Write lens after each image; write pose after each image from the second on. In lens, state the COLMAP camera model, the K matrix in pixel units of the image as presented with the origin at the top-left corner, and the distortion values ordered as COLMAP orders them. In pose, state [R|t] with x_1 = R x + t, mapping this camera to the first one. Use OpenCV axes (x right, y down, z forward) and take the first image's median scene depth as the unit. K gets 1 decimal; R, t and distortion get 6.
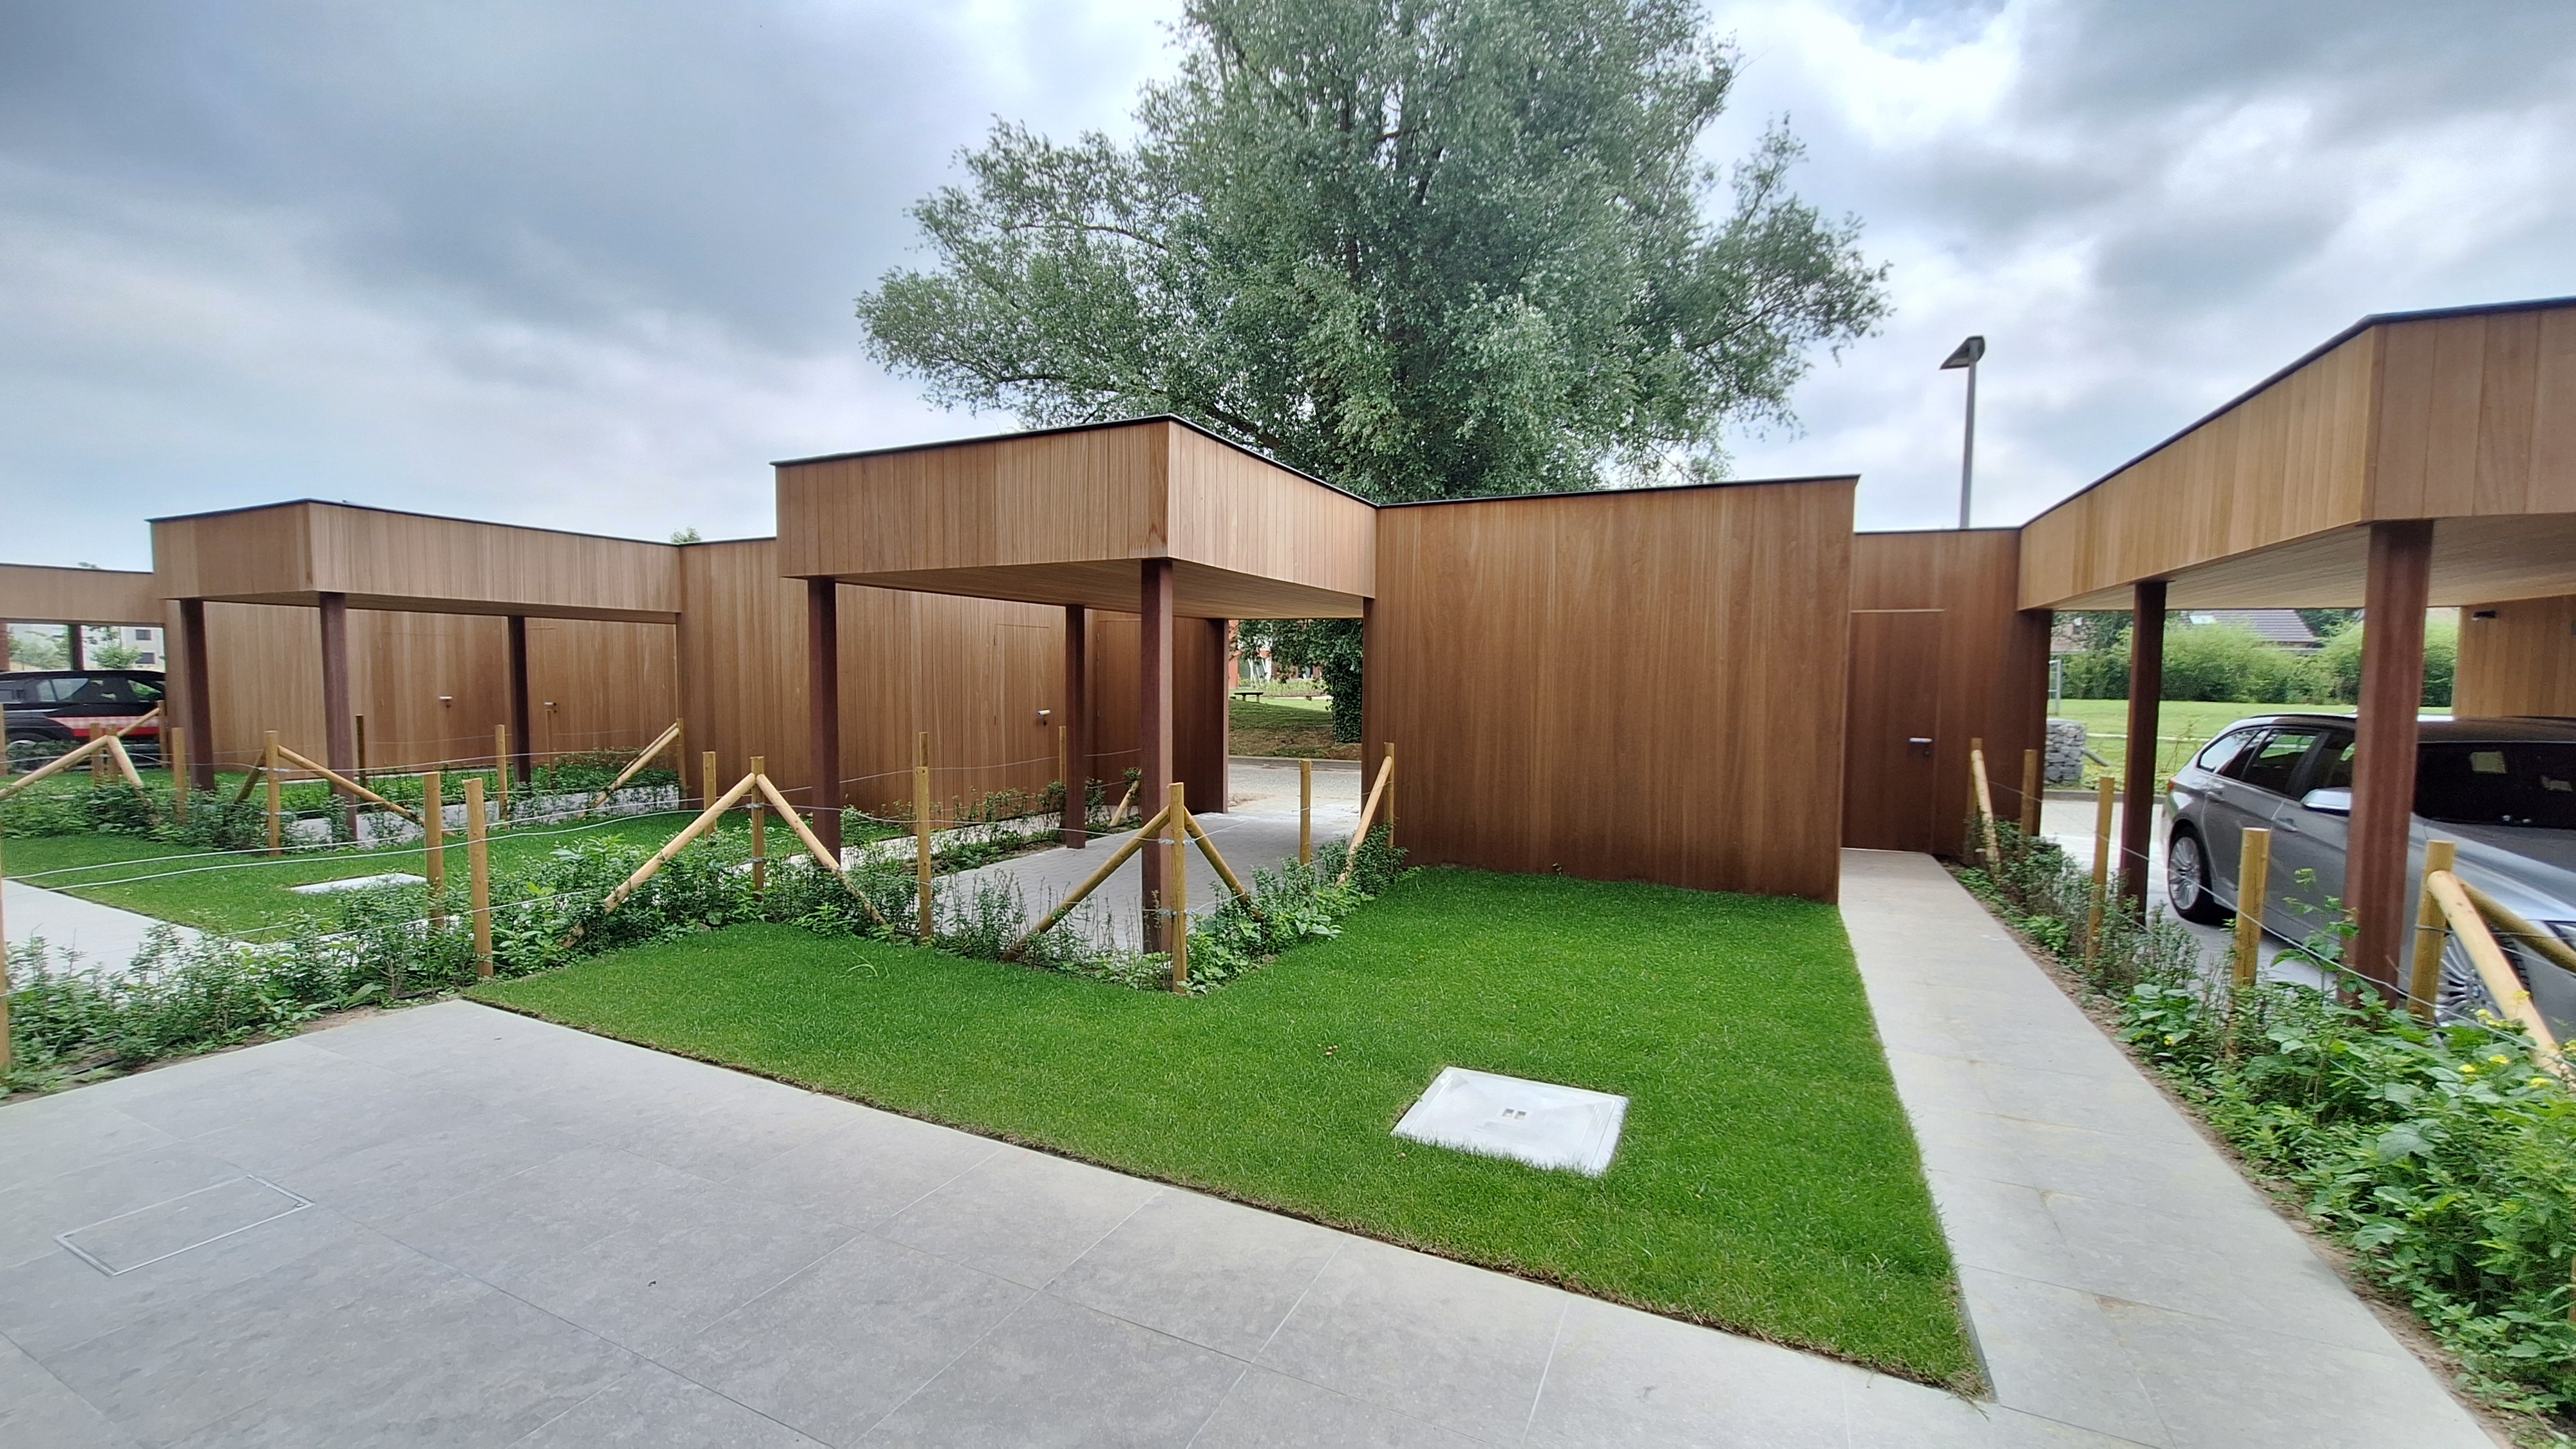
lens RADIAL K [[1016.8, 0, 1288.2], [0, 1016.8, 733.1], [0, 0, 1]] dist [0.002887, 0.000738]
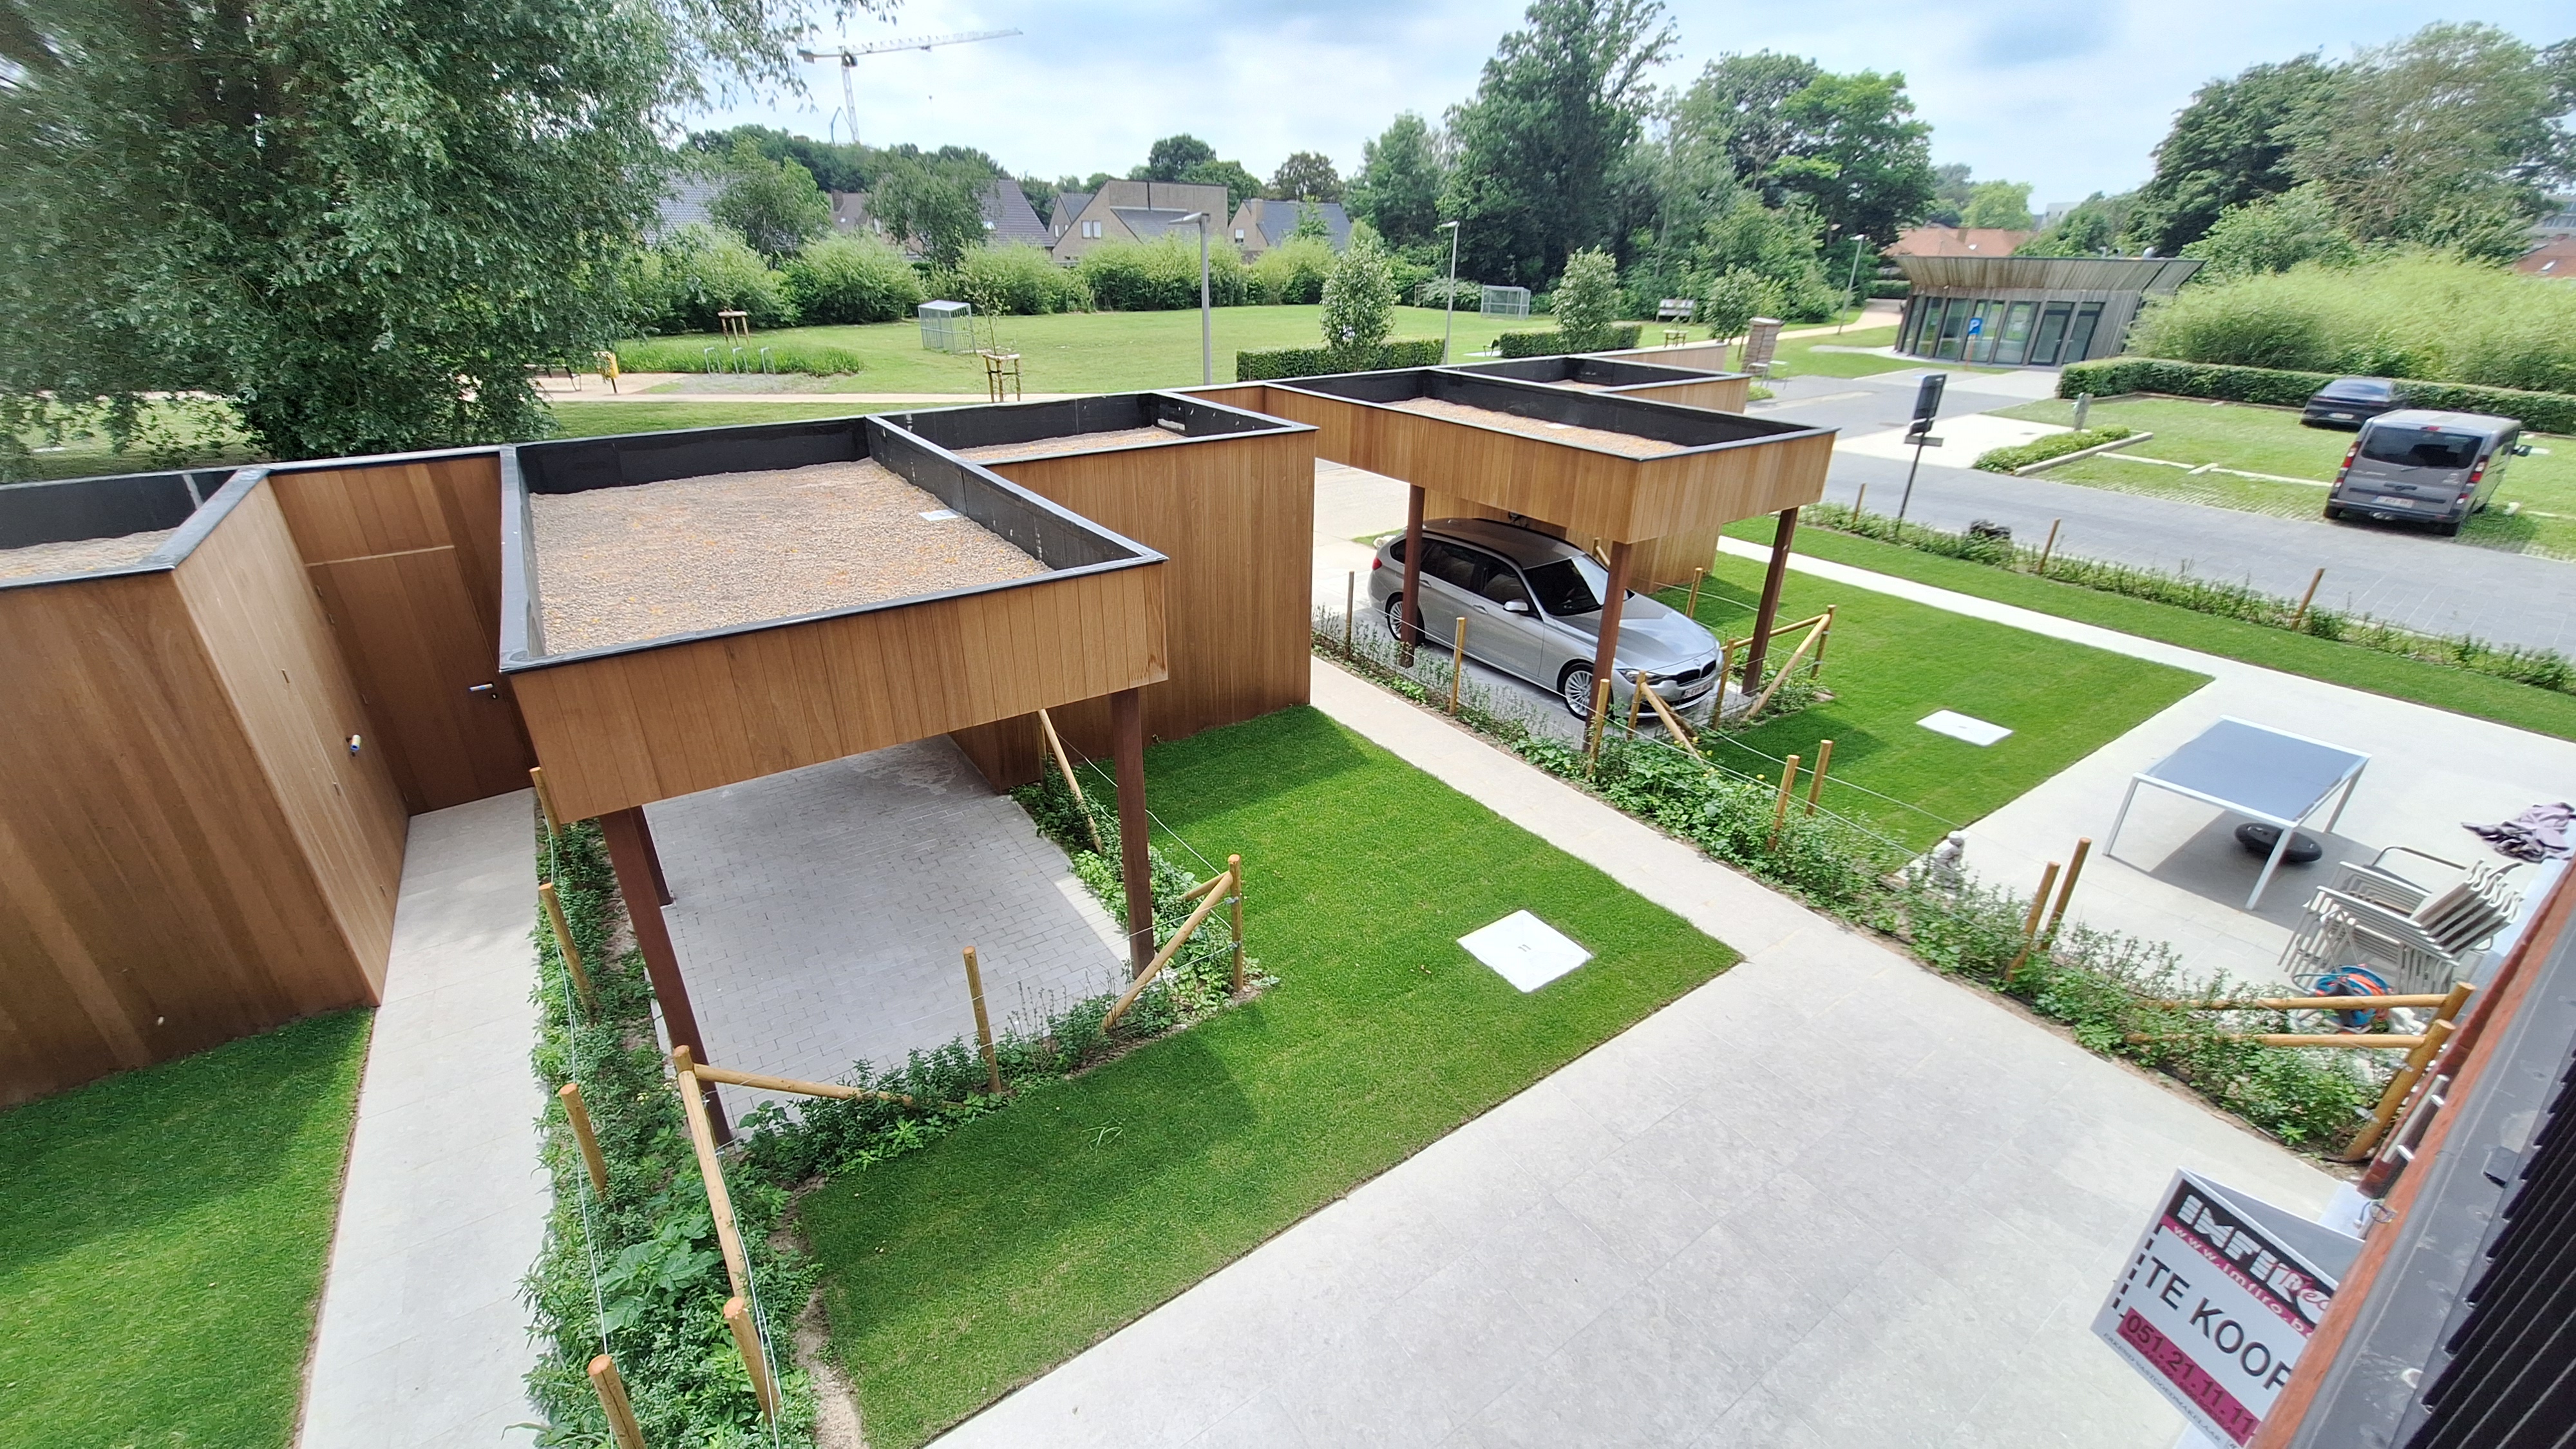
lens RADIAL K [[1016.8, 0, 1283.9], [0, 1016.8, 723.6], [0, 0, 1]] dist [0.002887, 0.000738]
pose [[0.508902, -0.370848, 0.776847, -0.675607], [0.048021, 0.913270, 0.404515, -0.414307], [-0.859484, -0.168553, 0.482573, 0.244774]]
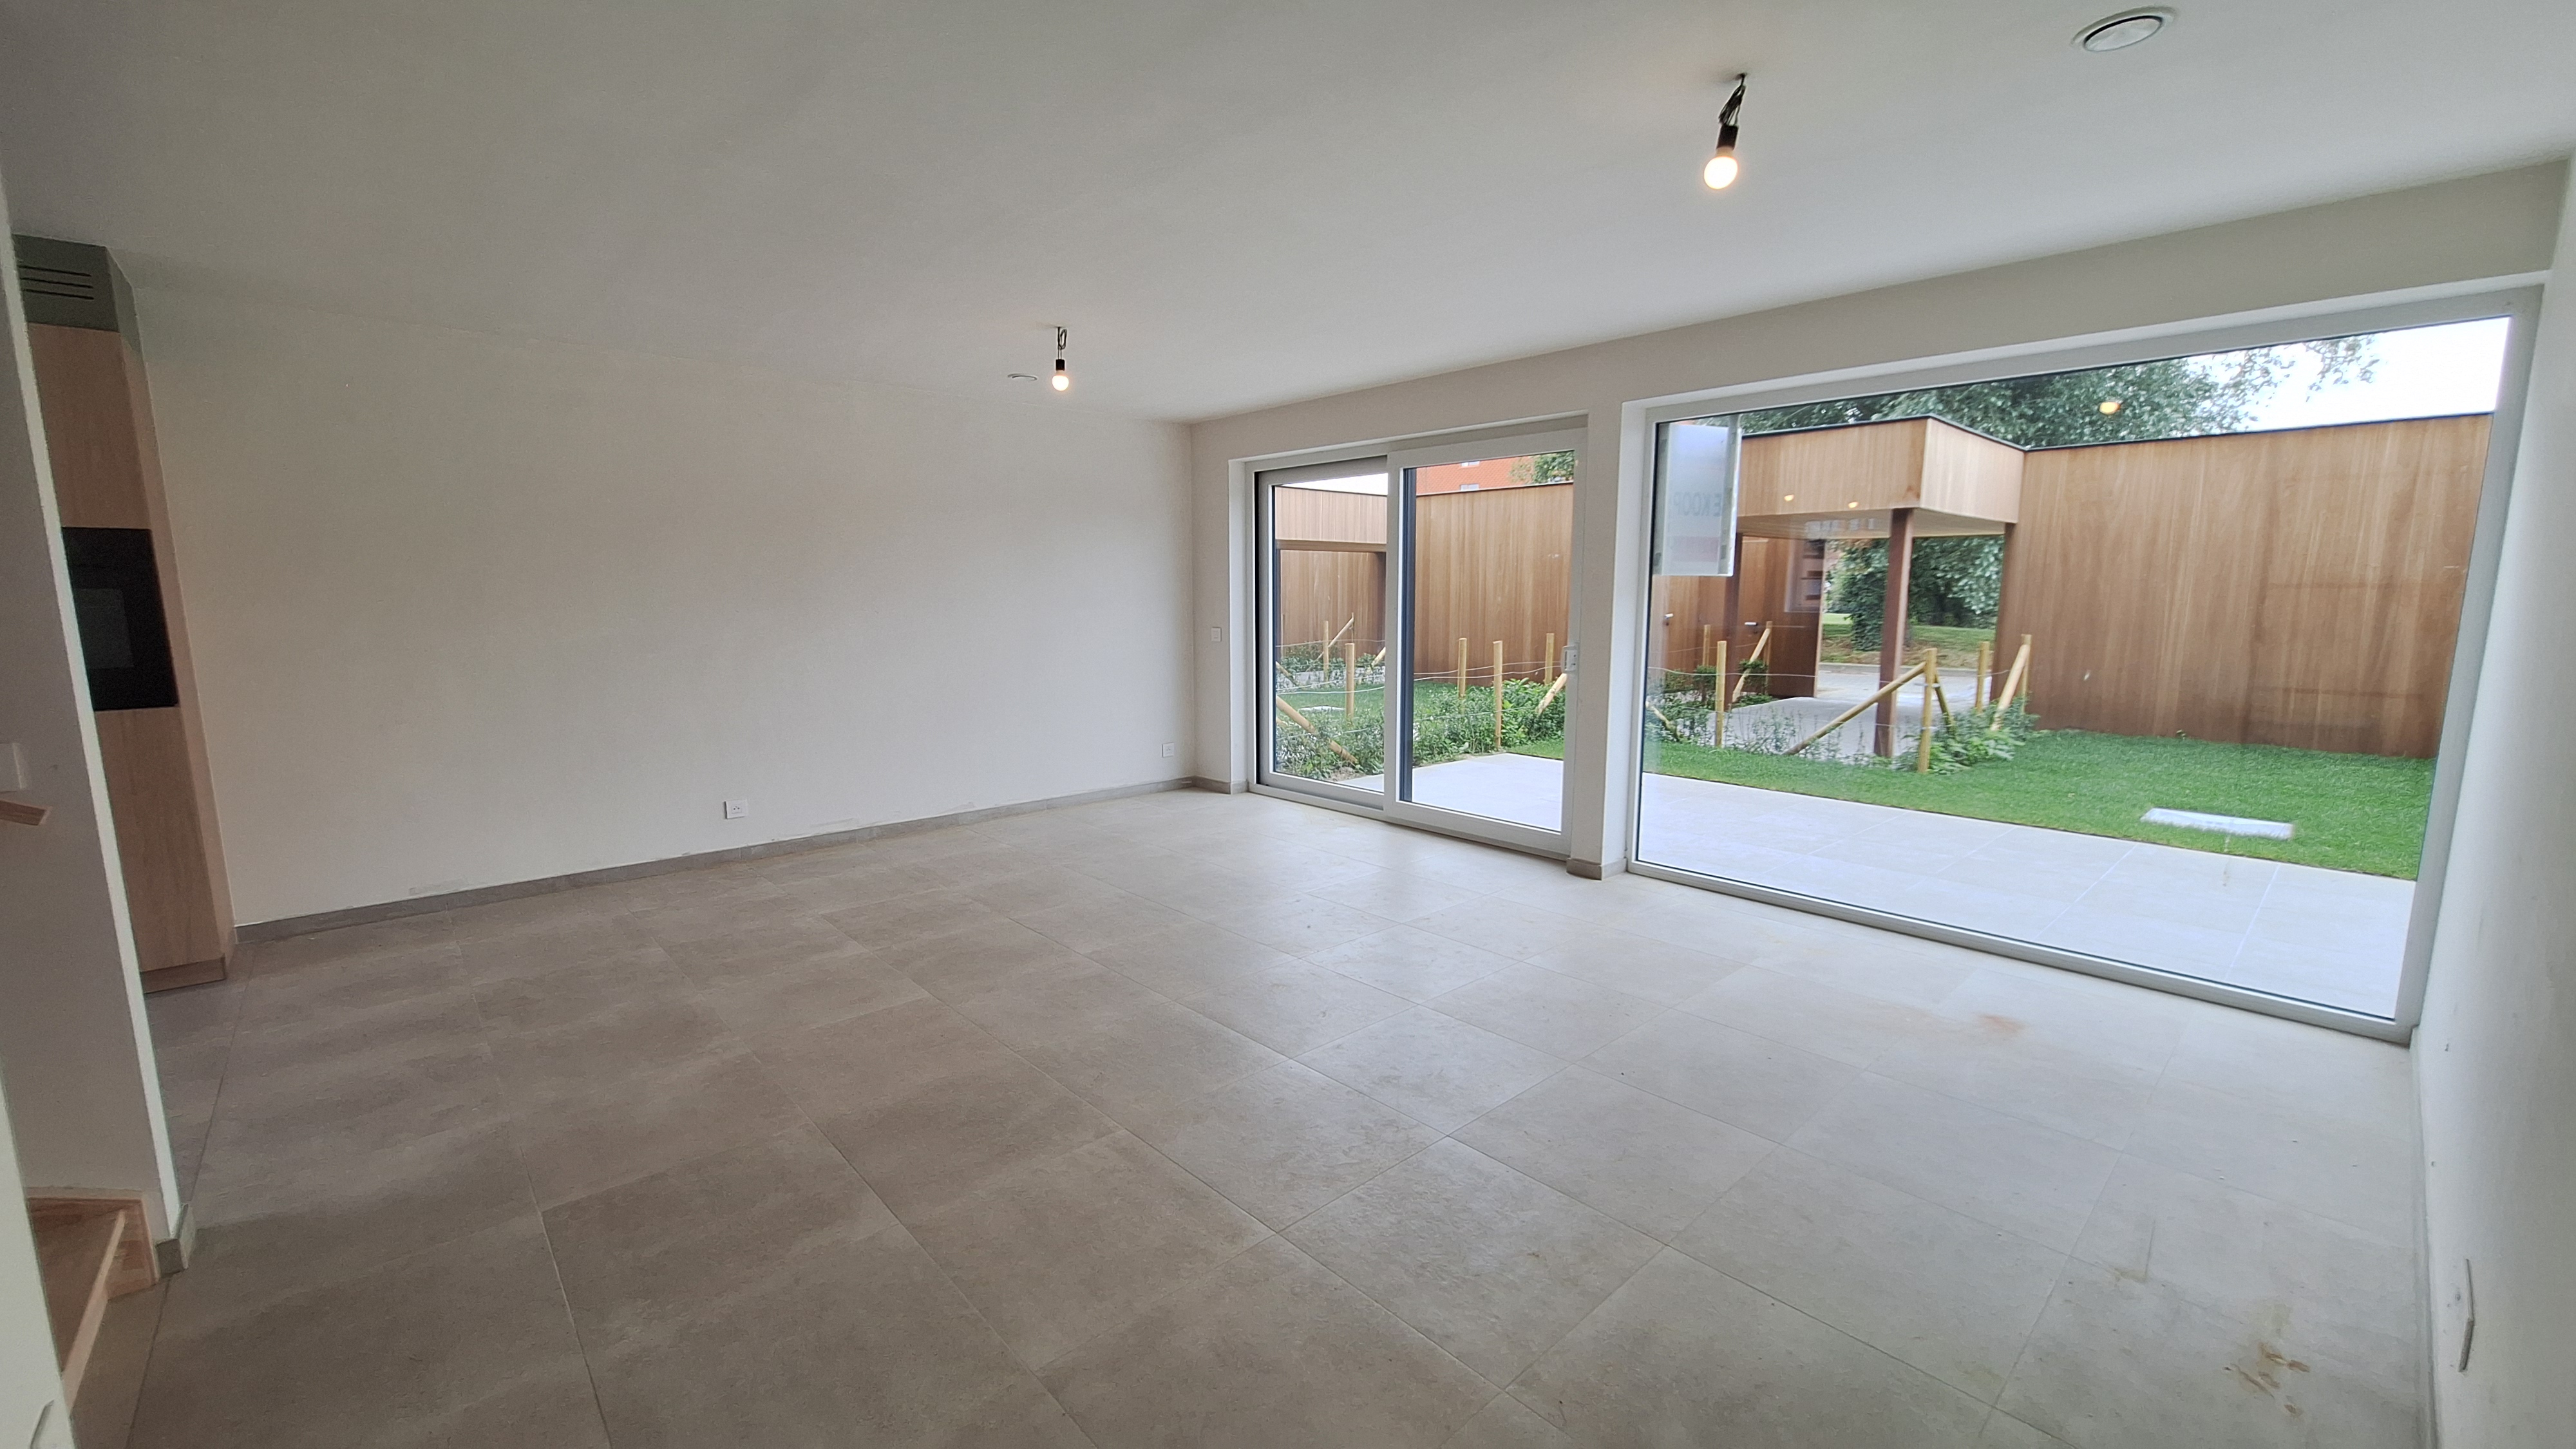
lens RADIAL K [[1016.8, 0, 1284.7], [0, 1016.8, 731.4], [0, 0, 1]] dist [0.002887, 0.000738]
pose [[0.926338, 0.045814, -0.373898, -0.303089], [-0.015720, 0.996413, 0.083145, 0.041302], [0.376366, -0.071143, 0.923735, -0.609314]]
